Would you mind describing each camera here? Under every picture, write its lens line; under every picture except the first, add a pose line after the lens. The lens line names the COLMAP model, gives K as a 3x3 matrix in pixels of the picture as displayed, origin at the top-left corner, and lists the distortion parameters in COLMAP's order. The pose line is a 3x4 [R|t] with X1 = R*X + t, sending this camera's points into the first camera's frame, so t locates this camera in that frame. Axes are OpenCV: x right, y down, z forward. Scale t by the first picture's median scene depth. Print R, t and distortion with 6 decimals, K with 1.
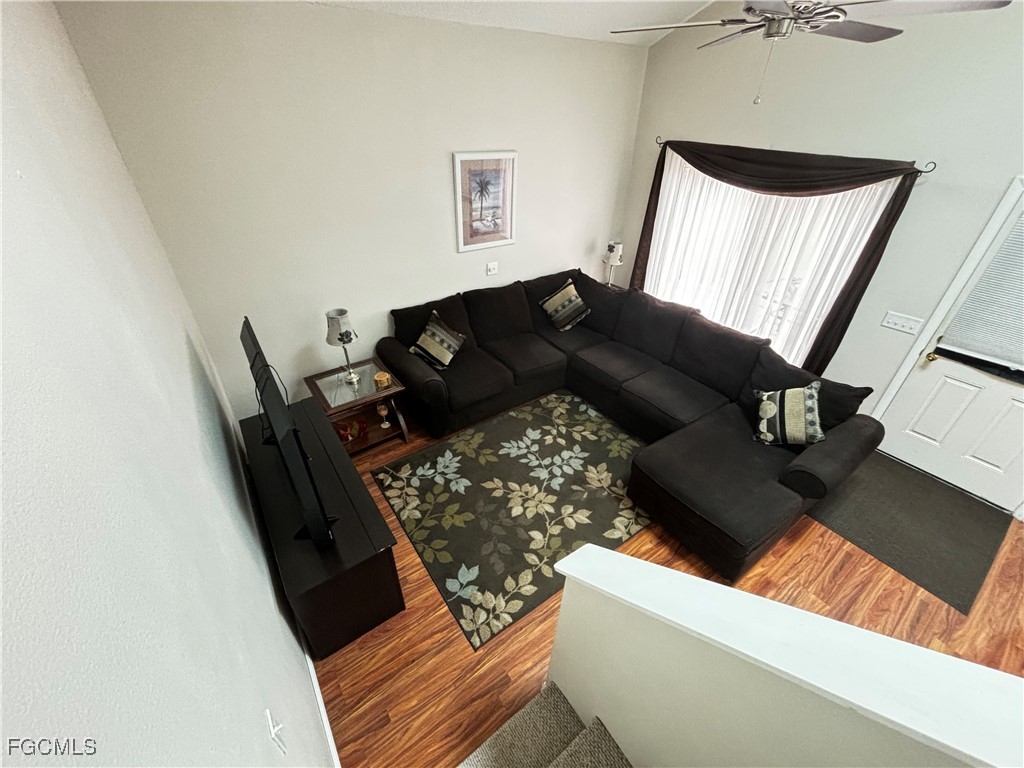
lens RADIAL K [[411.4, 0, 508.5], [0, 411.4, 385.2], [0, 0, 1]] dist [0.004741, -0.002451]
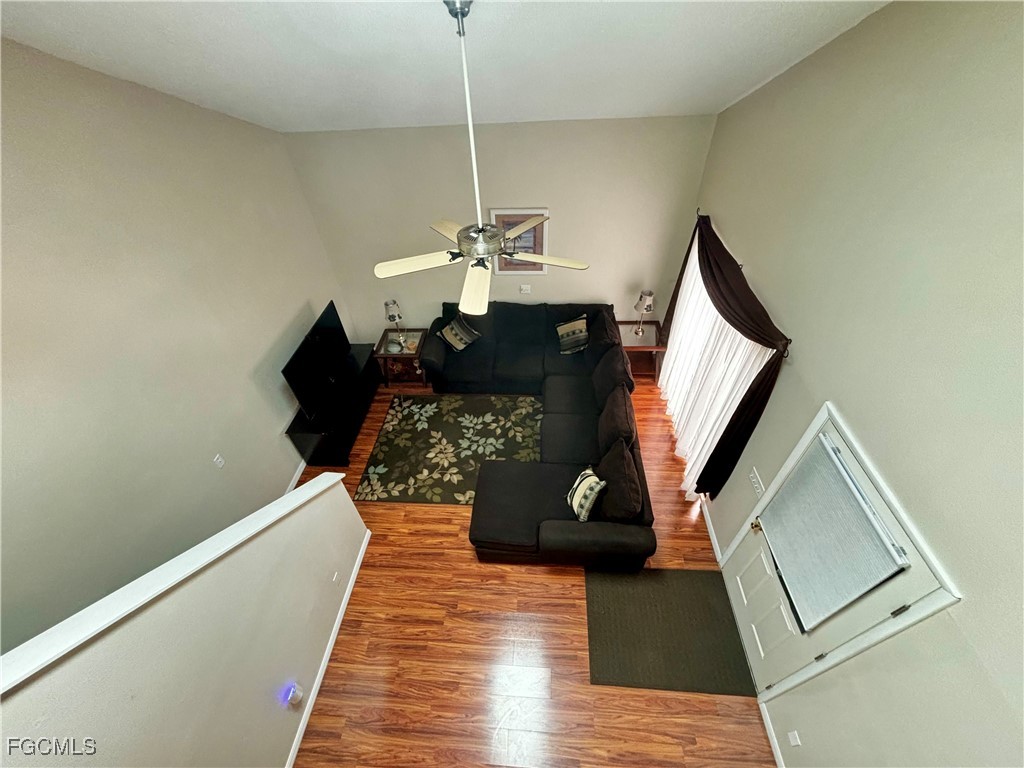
lens RADIAL K [[411.4, 0, 511.2], [0, 411.4, 382.5], [0, 0, 1]] dist [0.004741, -0.002451]
pose [[0.769768, 0.403341, -0.494747, 0.861416], [-0.303396, 0.913110, 0.272362, -0.447981], [0.561613, -0.059551, 0.825254, -0.132224]]
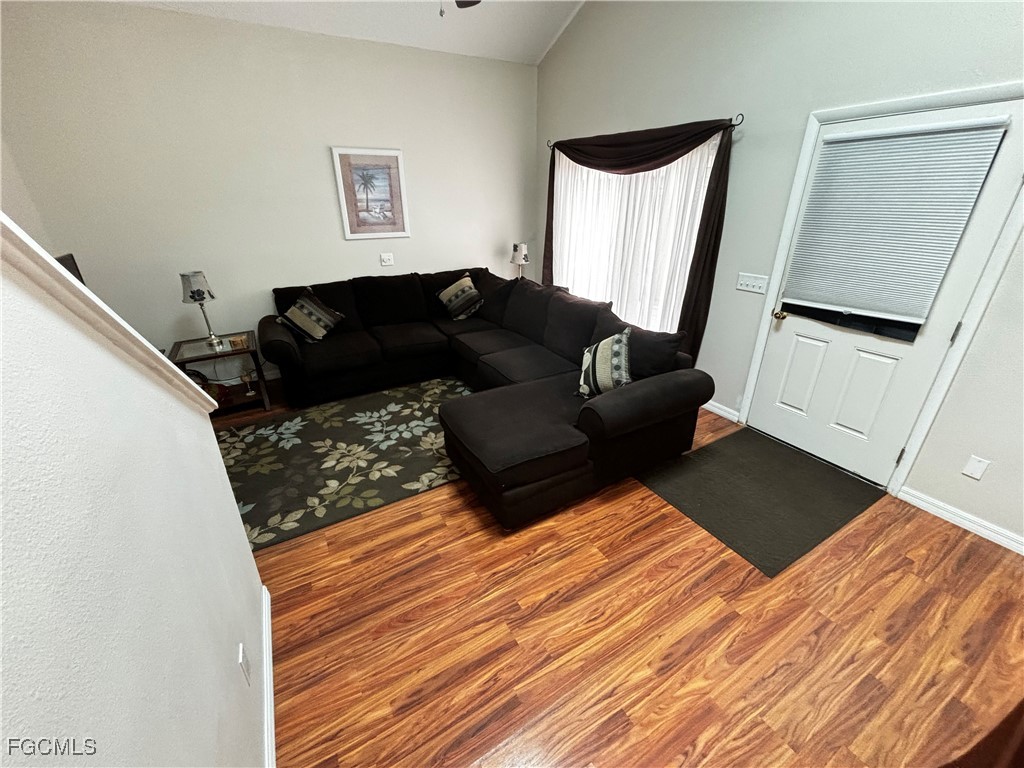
lens RADIAL K [[411.4, 0, 510.4], [0, 411.4, 387.2], [0, 0, 1]] dist [0.004741, -0.002451]
pose [[0.995137, 0.017976, -0.096843, 0.482625], [-0.032357, 0.988301, -0.149043, 0.232932], [0.093031, 0.151452, 0.984077, 0.055696]]
